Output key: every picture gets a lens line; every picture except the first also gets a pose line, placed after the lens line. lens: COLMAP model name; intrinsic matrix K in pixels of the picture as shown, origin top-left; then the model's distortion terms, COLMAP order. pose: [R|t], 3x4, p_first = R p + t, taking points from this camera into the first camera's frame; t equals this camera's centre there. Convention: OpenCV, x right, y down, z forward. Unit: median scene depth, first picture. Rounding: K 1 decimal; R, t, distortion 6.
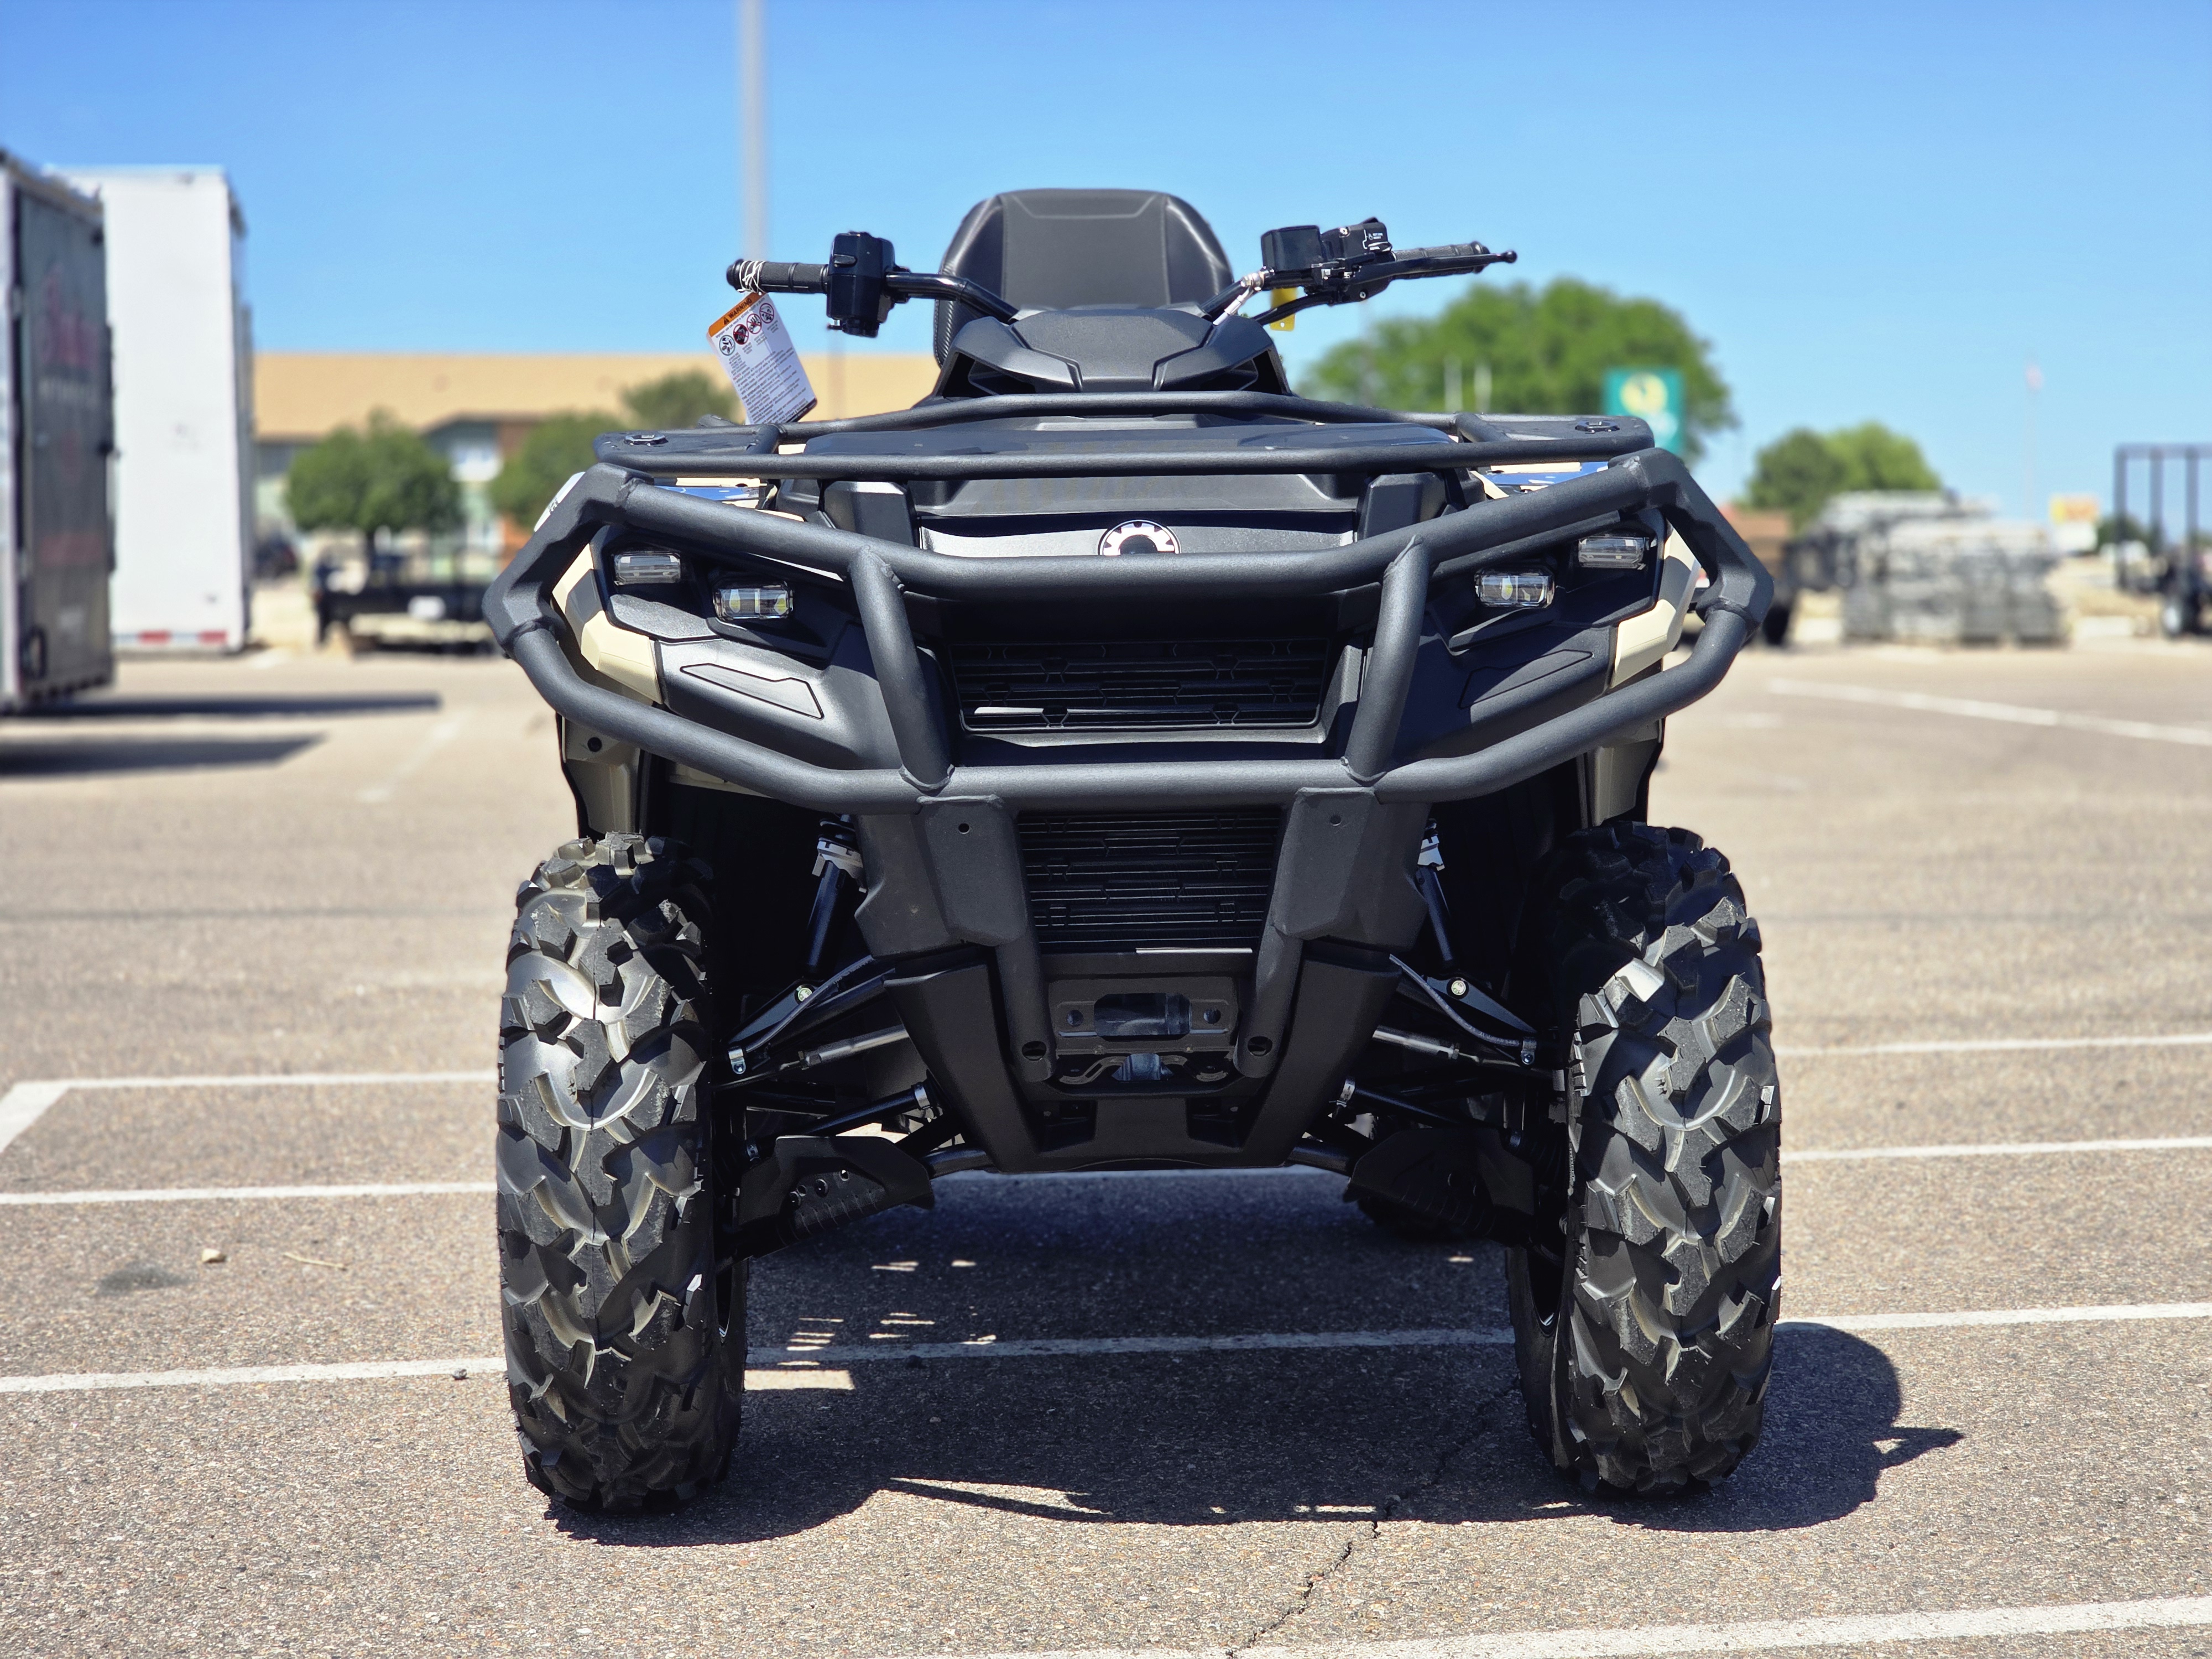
lens RADIAL K [[4445.2, 0, 1134.5], [0, 4445.2, 832.6], [0, 0, 1]] dist [-0.585692, 11.352328]
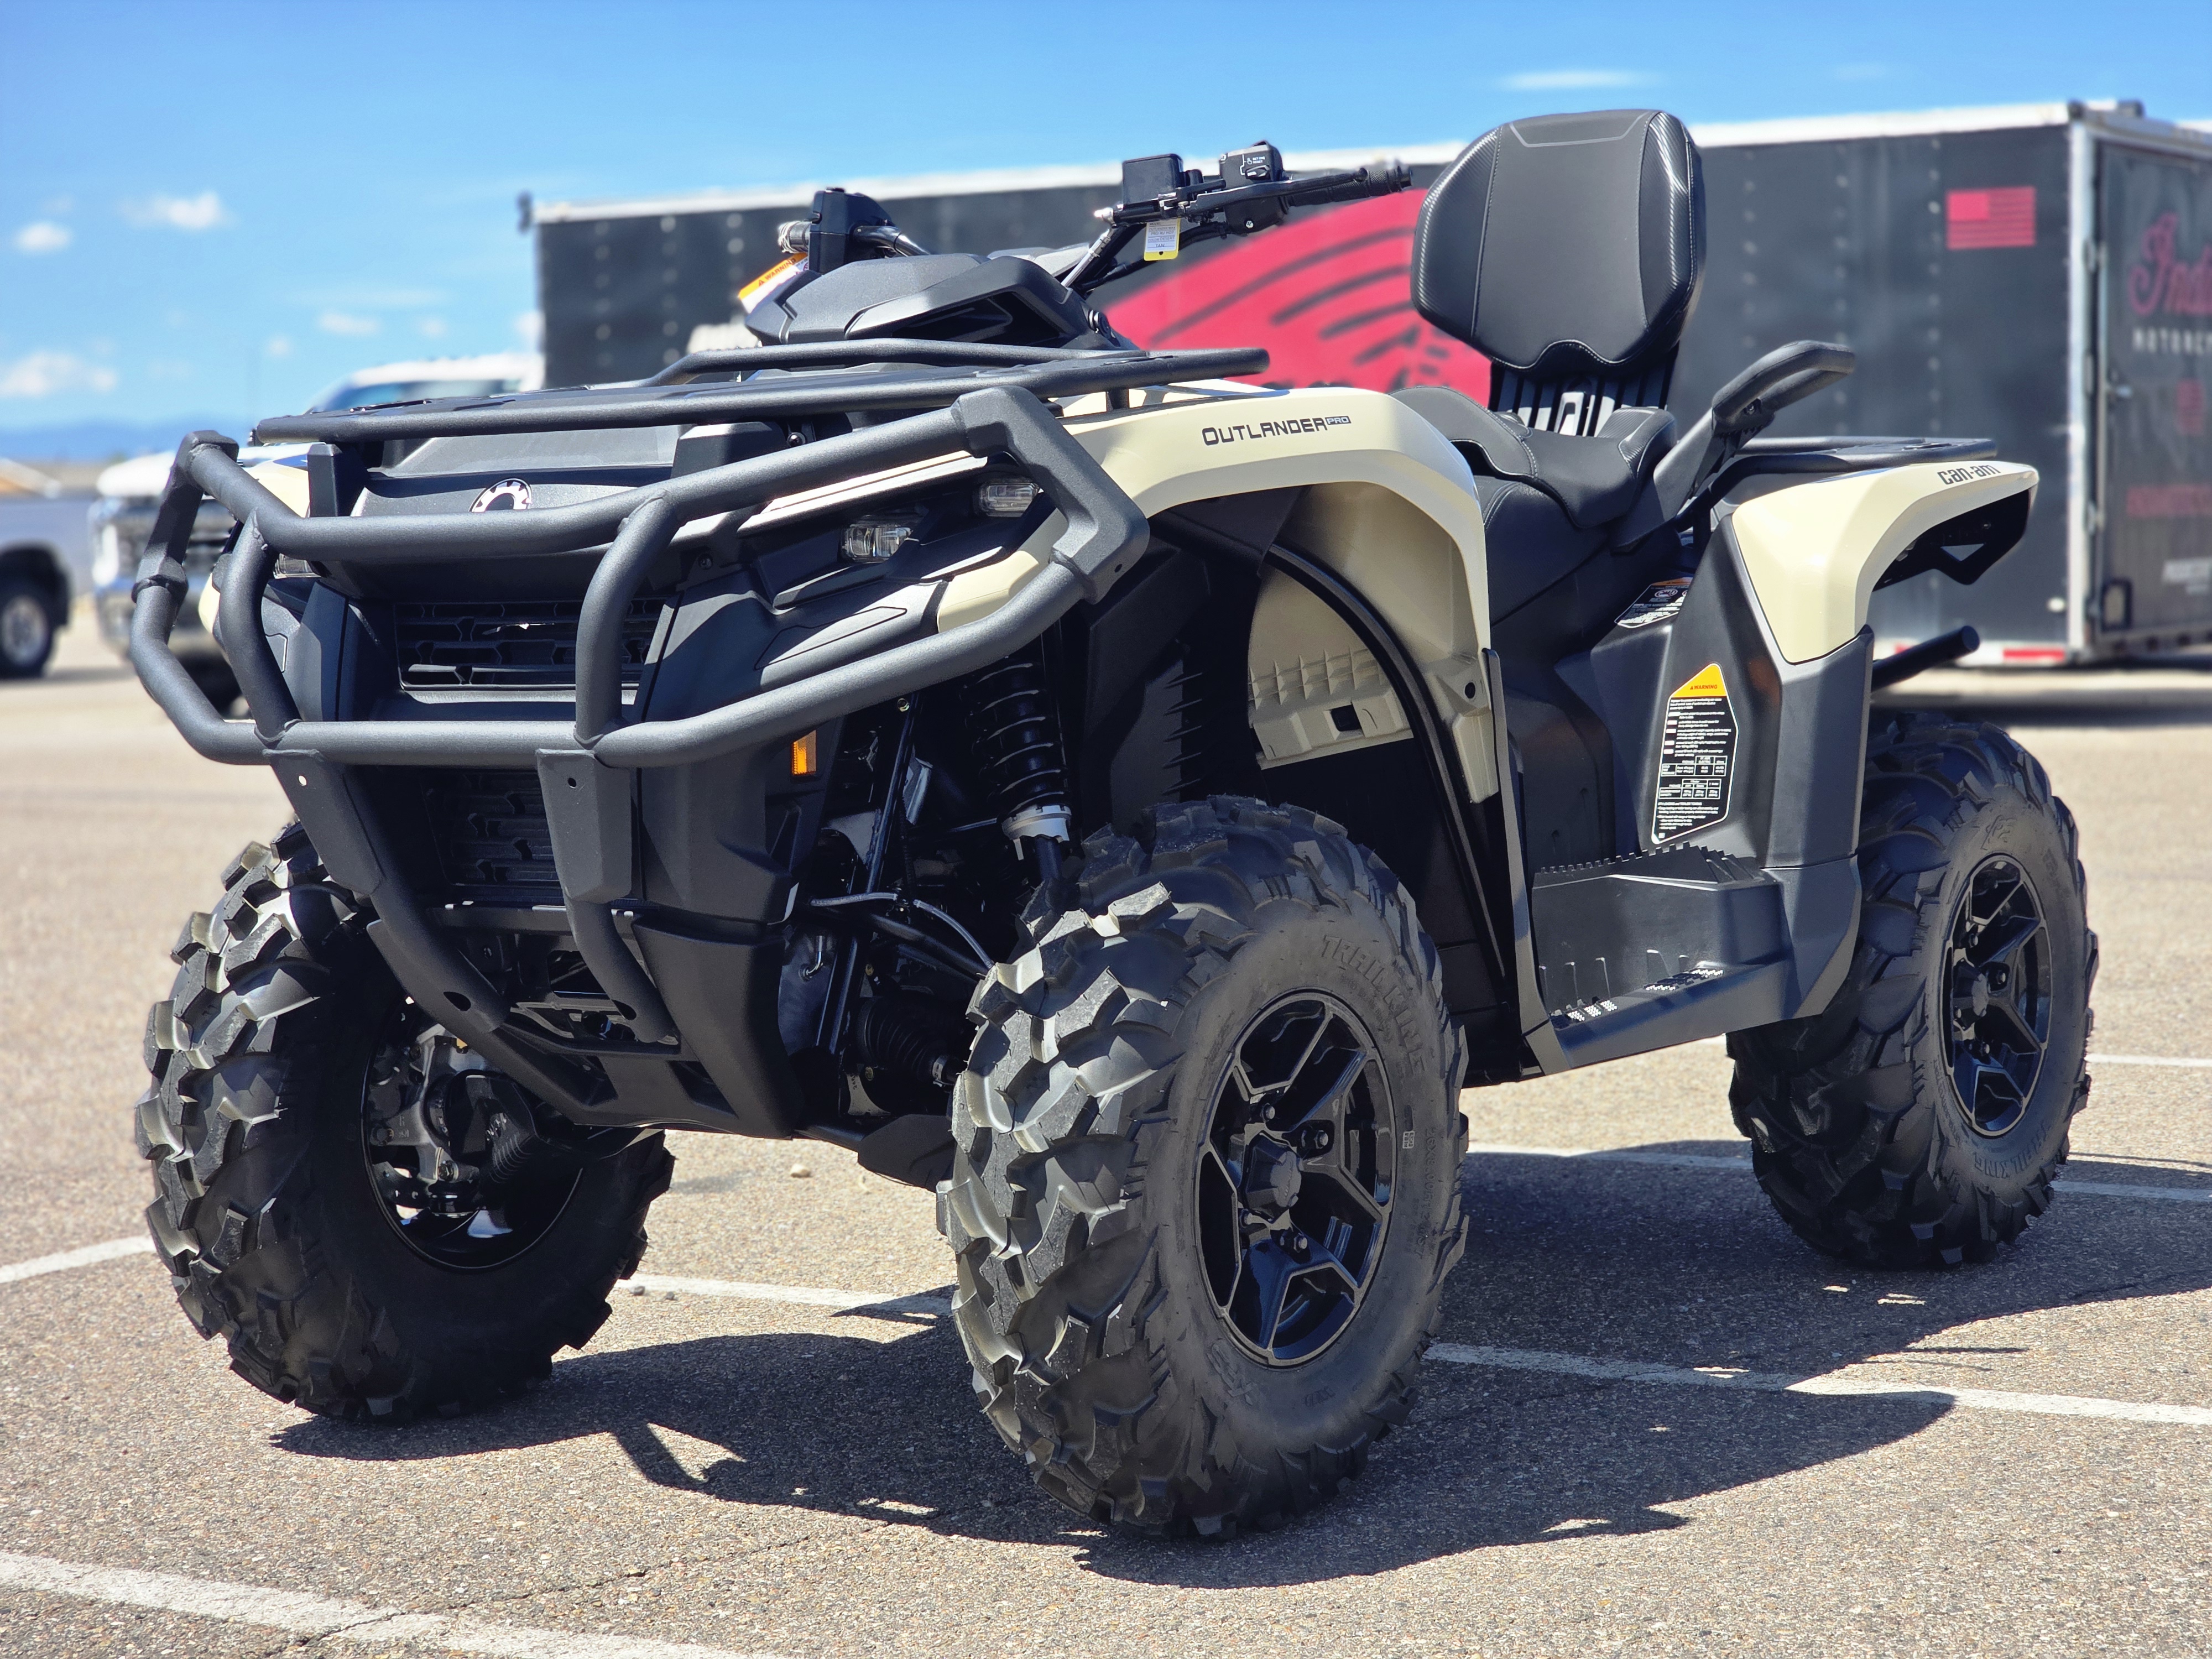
lens RADIAL K [[4445.2, 0, 1134.5], [0, 4445.2, 832.6], [0, 0, 1]] dist [-0.585692, 11.352328]
pose [[0.764166, 0.034103, -0.644118, 0.742859], [-0.026634, 0.999418, 0.021316, -0.015352], [0.644470, 0.000867, 0.764629, 0.324021]]
